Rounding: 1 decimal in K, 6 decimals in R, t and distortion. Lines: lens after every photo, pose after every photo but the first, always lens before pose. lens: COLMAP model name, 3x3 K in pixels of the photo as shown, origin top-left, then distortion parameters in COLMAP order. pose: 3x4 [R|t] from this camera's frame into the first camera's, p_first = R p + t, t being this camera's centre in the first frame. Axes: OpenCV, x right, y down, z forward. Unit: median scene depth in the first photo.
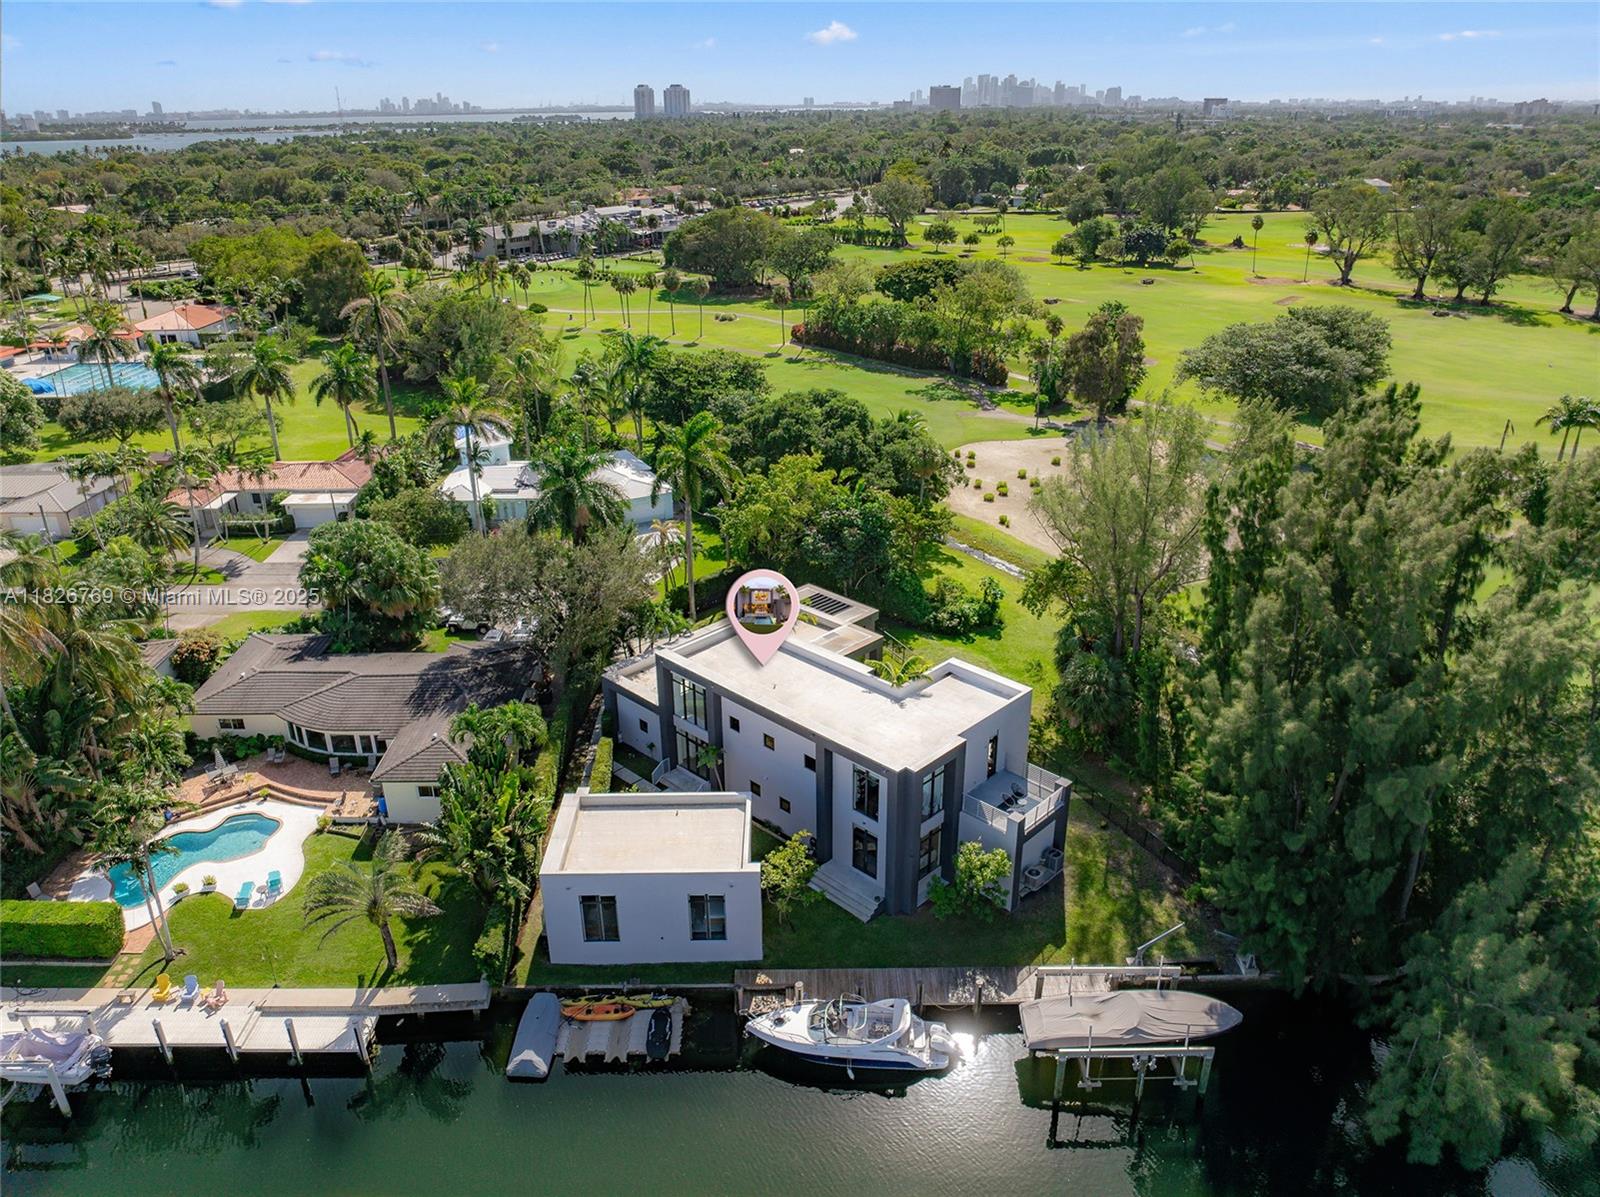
lens RADIAL K [[1137.5, 0, 800.0], [0, 1137.5, 598.5], [0, 0, 1]] dist [-0.041302, -0.004180]
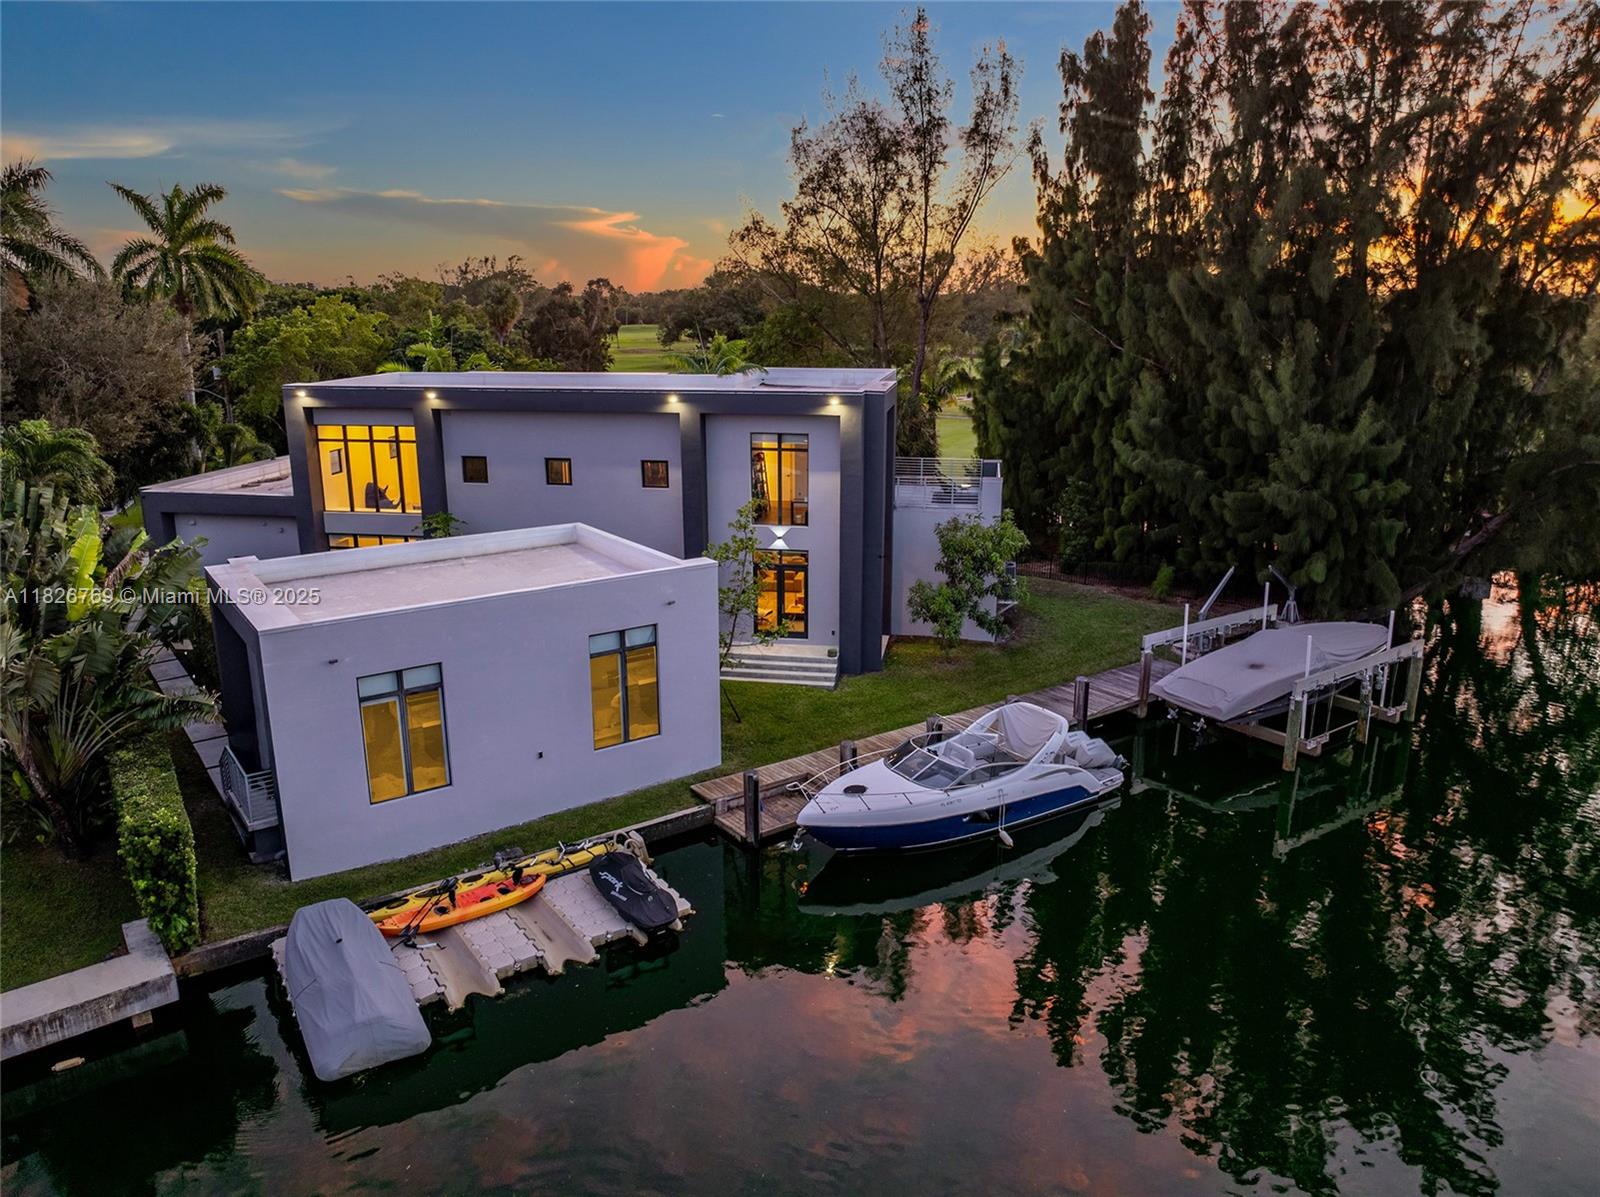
lens RADIAL K [[1127.6, 0, 800.0], [0, 1127.6, 598.5], [0, 0, 1]] dist [-0.044884, 0.001844]
pose [[0.811741, -0.113108, 0.572960, -0.295197], [0.218957, 0.968447, -0.119027, 0.320435], [-0.541419, 0.222073, 0.810894, 0.540943]]
